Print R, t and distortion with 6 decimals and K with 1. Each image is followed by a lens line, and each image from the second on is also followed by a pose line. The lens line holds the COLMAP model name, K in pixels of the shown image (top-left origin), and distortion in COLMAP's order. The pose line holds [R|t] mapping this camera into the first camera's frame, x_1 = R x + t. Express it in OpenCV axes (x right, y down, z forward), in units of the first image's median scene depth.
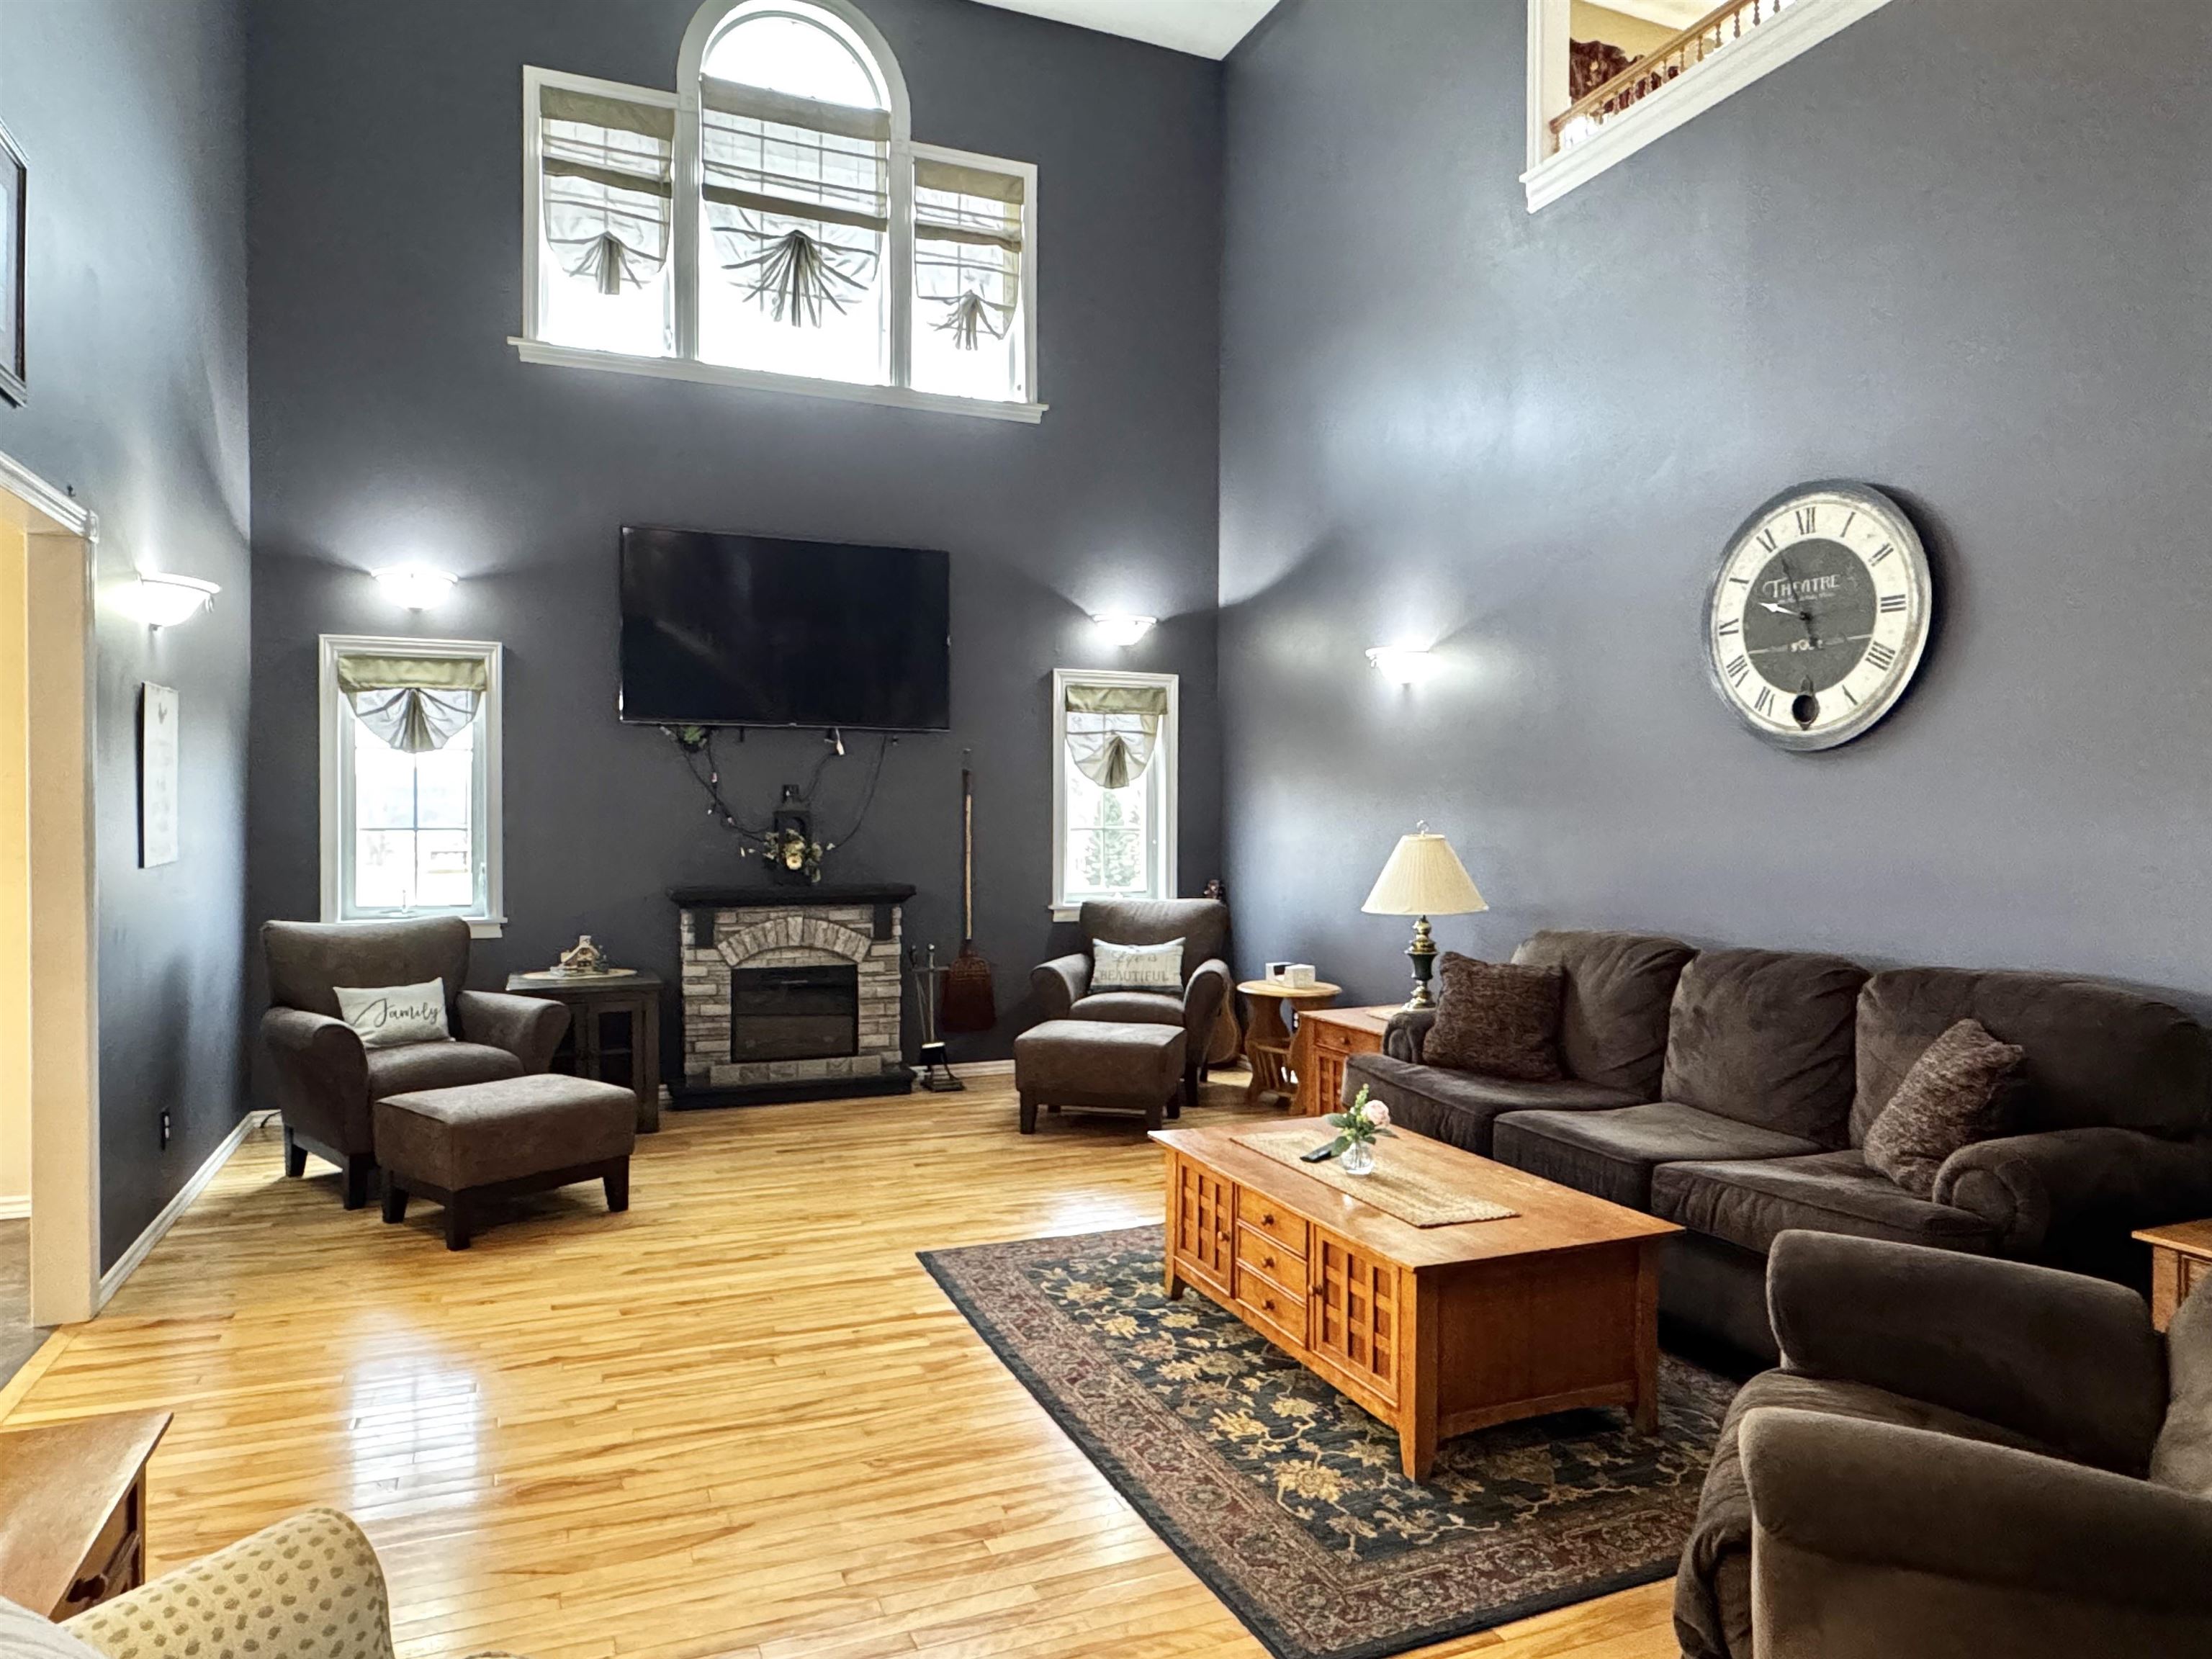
lens RADIAL K [[1394.3, 0, 1094.1], [0, 1394.3, 822.0], [0, 0, 1]] dist [-0.015462, 0.000153]
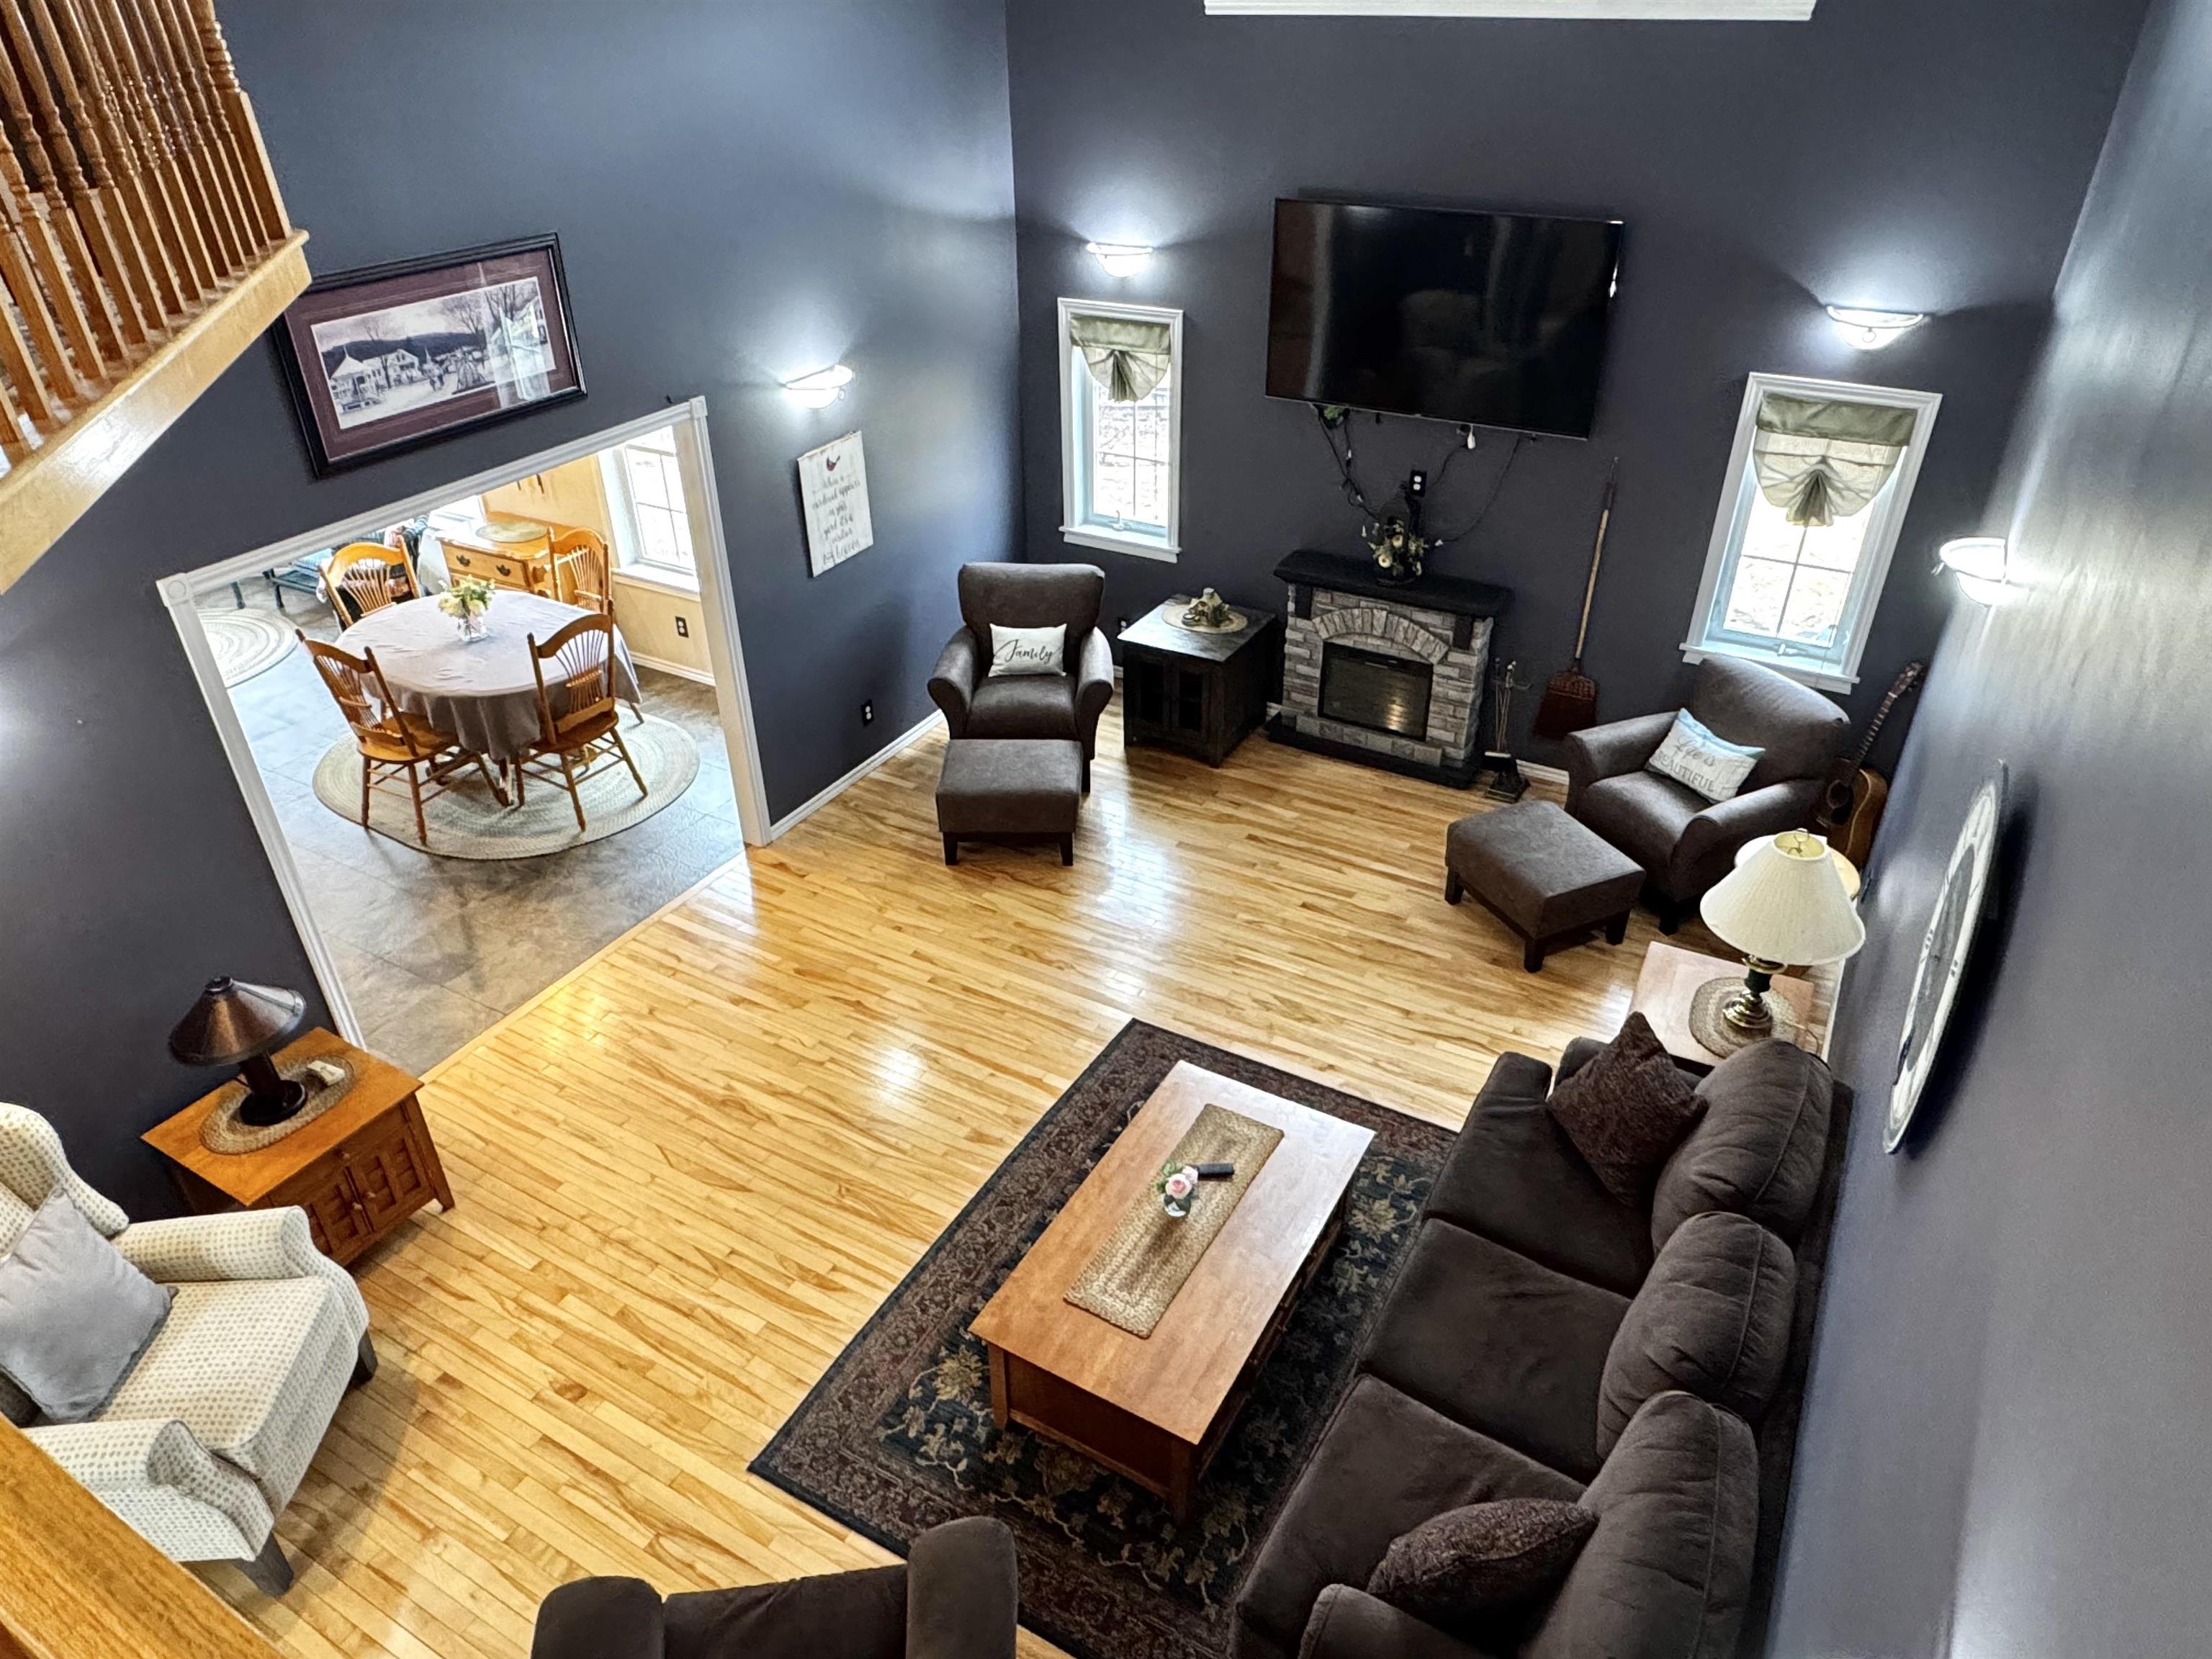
lens RADIAL K [[1394.3, 0, 1094.1], [0, 1394.3, 822.0], [0, 0, 1]] dist [-0.015462, 0.000153]
pose [[0.610244, 0.407343, -0.679466, 0.441237], [0.013127, 0.852363, 0.522785, -0.354135], [0.792105, -0.327946, 0.514803, 0.231920]]
